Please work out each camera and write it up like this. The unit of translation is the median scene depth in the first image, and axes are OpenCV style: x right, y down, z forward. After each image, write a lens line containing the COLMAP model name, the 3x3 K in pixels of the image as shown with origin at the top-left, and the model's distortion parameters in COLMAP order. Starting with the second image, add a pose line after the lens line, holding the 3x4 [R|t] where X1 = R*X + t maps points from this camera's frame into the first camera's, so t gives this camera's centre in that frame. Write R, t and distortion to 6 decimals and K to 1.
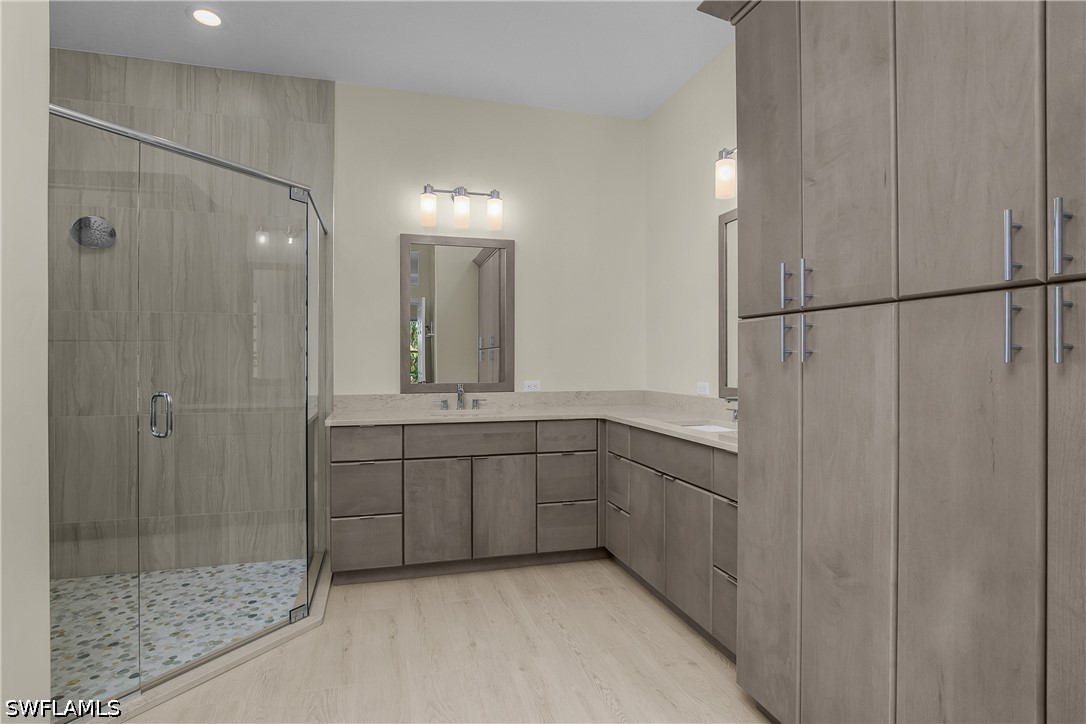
lens RADIAL K [[542.1, 0, 540.2], [0, 542.1, 361.6], [0, 0, 1]] dist [-0.019770, 0.000091]
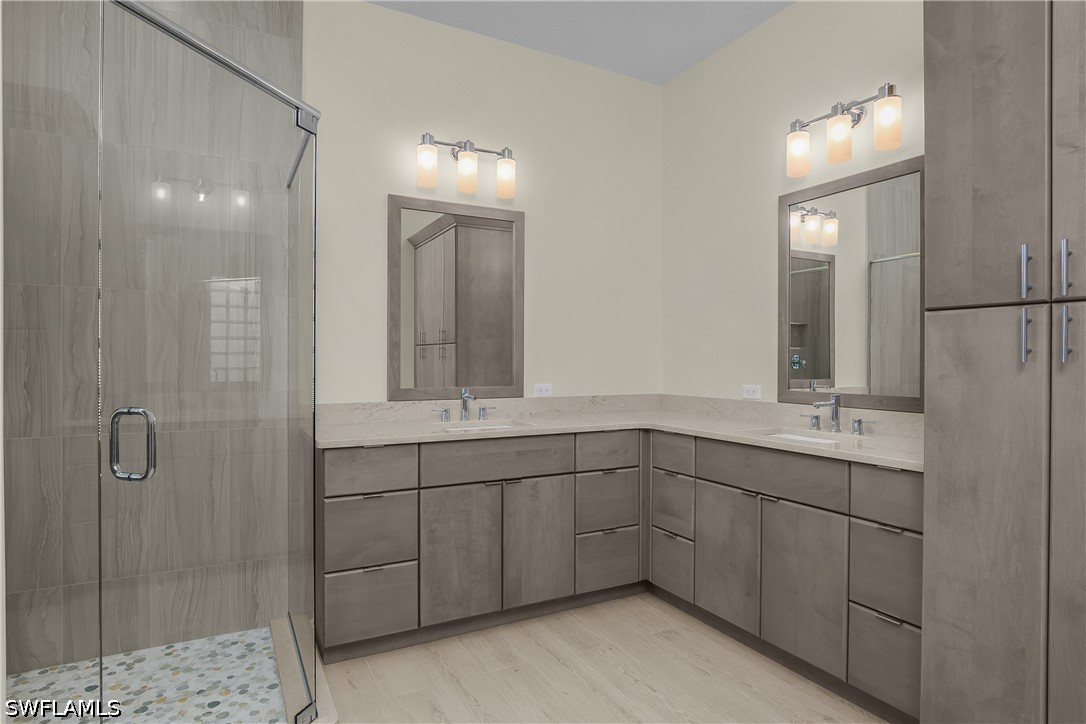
lens RADIAL K [[584.8, 0, 543.0], [0, 584.8, 362.0], [0, 0, 1]] dist [-0.029831, 0.010933]
pose [[0.974626, 0.003207, 0.223818, -0.257968], [-0.003693, 0.999992, 0.001753, 0.000962], [-0.223810, -0.002535, 0.974629, 0.158903]]
